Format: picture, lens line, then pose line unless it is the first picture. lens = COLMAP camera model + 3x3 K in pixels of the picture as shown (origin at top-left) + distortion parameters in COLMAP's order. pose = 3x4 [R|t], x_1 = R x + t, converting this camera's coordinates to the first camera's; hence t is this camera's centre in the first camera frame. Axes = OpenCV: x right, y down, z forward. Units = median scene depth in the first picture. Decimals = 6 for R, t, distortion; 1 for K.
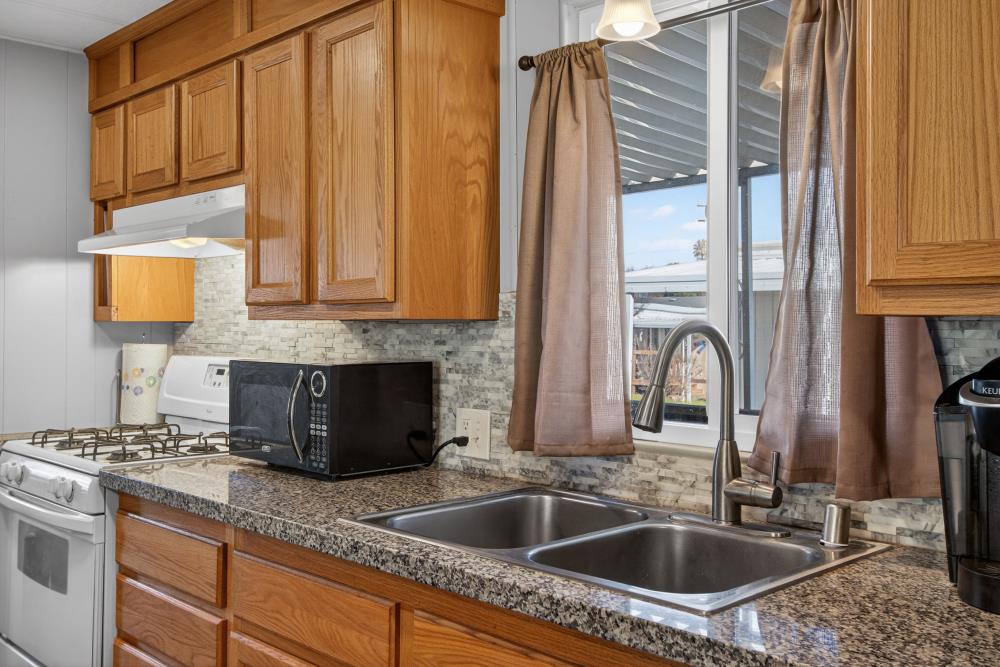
lens RADIAL K [[953.1, 0, 490.9], [0, 953.1, 326.4], [0, 0, 1]] dist [0.029225, 0.000000]
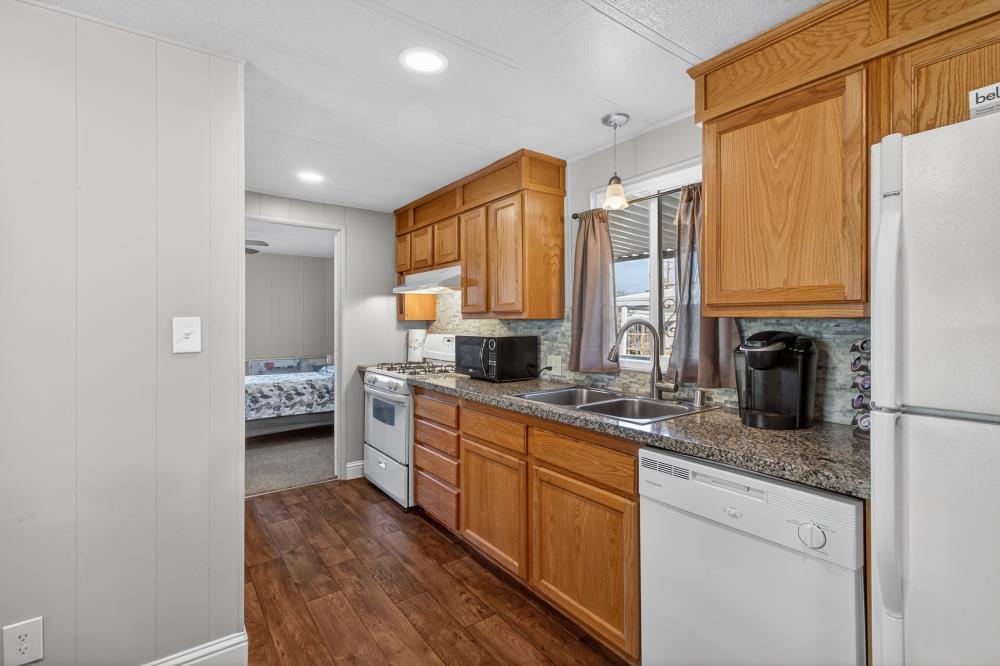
lens RADIAL K [[459.9, 0, 493.2], [0, 459.9, 321.3], [0, 0, 1]] dist [0.009094, -0.003178]
pose [[0.990436, -0.003414, -0.137928, -0.009522], [0.003228, 0.999994, -0.001575, 0.000296], [0.137933, 0.001115, 0.990441, -0.198850]]
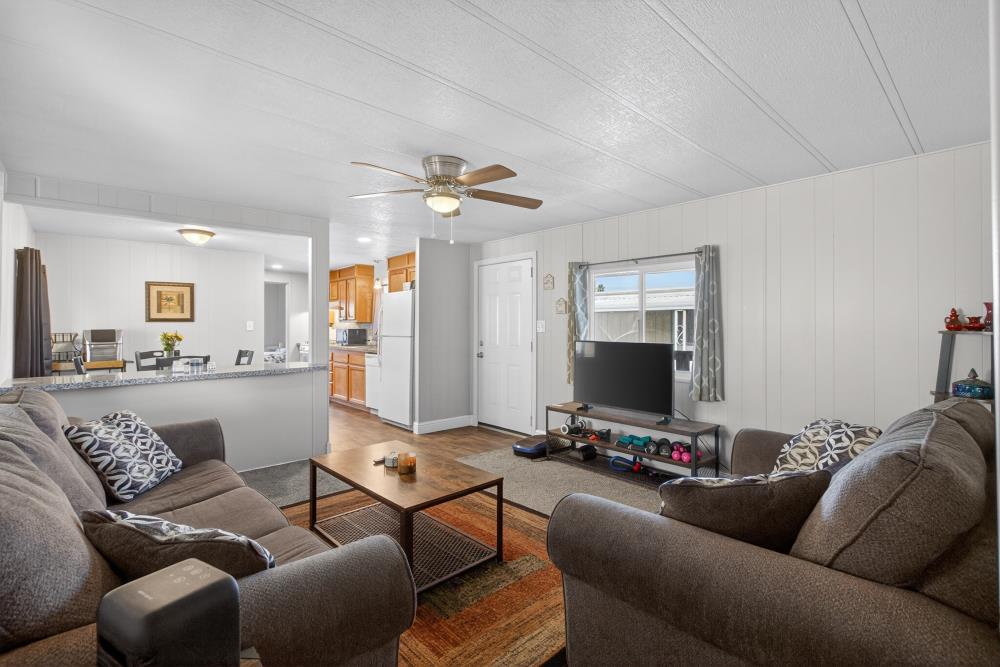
lens RADIAL K [[467.1, 0, 500.9], [0, 467.1, 328.9], [0, 0, 1]] dist [0.001031, 0.002861]
pose [[0.999743, -0.001803, -0.022576, 0.969805], [0.001948, 0.999978, 0.006388, 0.019799], [0.022564, -0.006430, 0.999725, -2.268828]]
